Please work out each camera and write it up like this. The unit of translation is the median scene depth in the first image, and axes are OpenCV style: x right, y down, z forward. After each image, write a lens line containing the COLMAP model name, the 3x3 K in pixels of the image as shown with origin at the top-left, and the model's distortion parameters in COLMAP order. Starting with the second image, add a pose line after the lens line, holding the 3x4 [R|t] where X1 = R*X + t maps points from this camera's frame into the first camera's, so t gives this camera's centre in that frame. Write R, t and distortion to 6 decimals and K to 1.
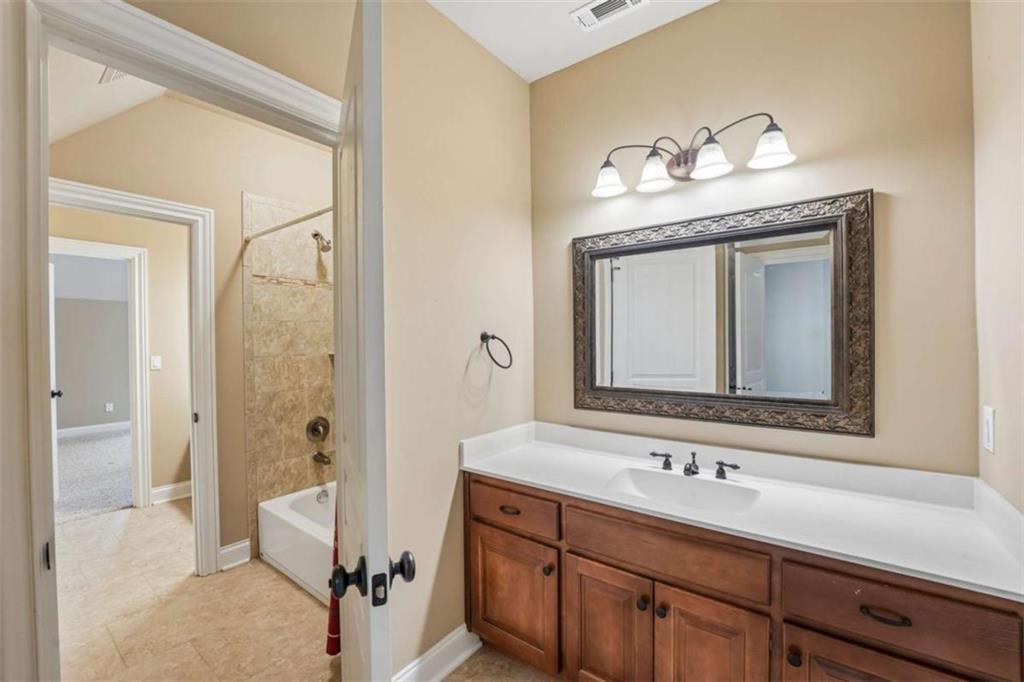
lens RADIAL K [[421.8, 0, 508.9], [0, 421.8, 334.4], [0, 0, 1]] dist [-0.031688, 0.000323]
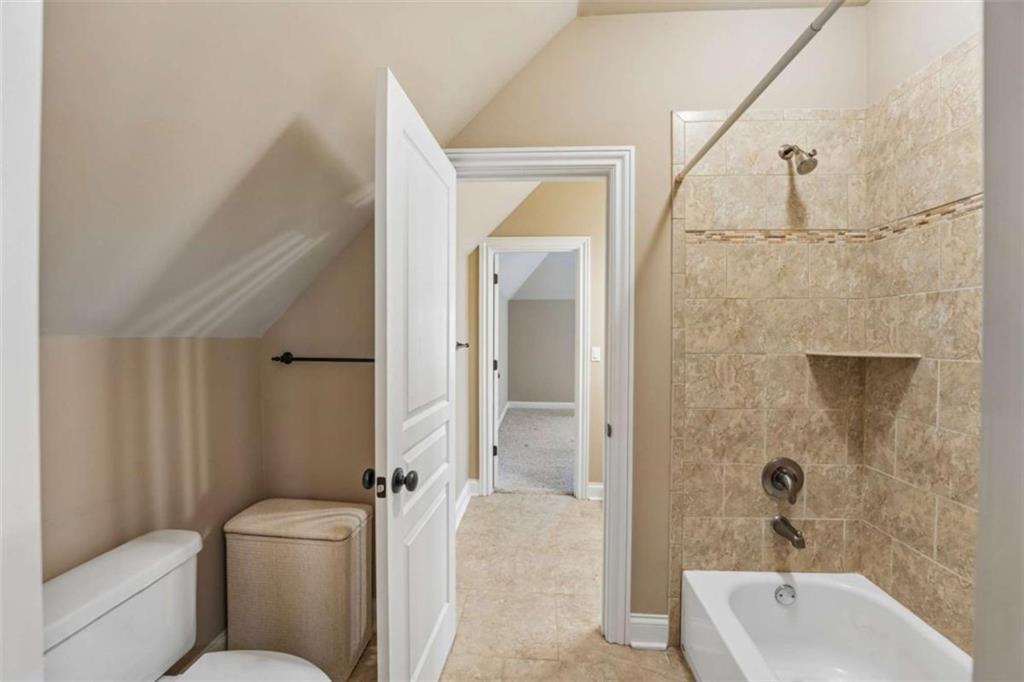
lens RADIAL K [[413.6, 0, 512.0], [0, 413.6, 341.0], [0, 0, 1]] dist [-0.027437, 0.000335]
pose [[0.559598, 0.029676, -0.828233, -0.211777], [-0.007763, 0.999503, 0.030567, 0.016258], [0.828728, -0.010676, 0.559550, 0.384207]]
